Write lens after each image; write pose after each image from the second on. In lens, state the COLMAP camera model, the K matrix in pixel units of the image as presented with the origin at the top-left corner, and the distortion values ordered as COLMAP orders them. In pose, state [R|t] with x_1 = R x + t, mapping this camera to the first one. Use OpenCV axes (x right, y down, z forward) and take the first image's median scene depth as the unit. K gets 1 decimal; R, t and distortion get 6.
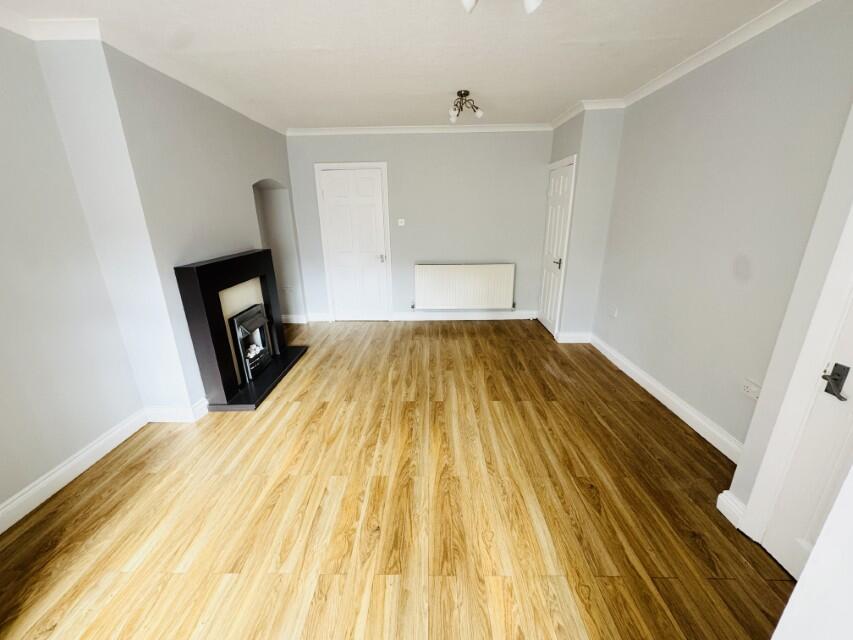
lens RADIAL K [[339.6, 0, 428.6], [0, 339.6, 322.7], [0, 0, 1]] dist [-0.002029, 0.000133]
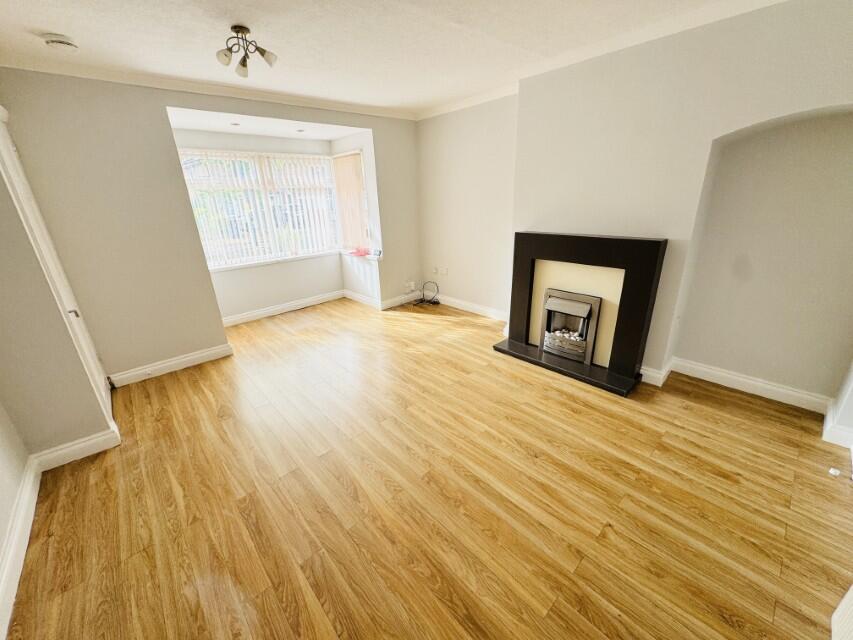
lens RADIAL K [[339.6, 0, 428.7], [0, 339.6, 315.3], [0, 0, 1]] dist [-0.002029, 0.000133]
pose [[-0.730852, 0.267960, -0.627737, 0.379630], [-0.168915, 0.820092, 0.546733, -0.439443], [0.661305, 0.505614, -0.554103, 1.278574]]
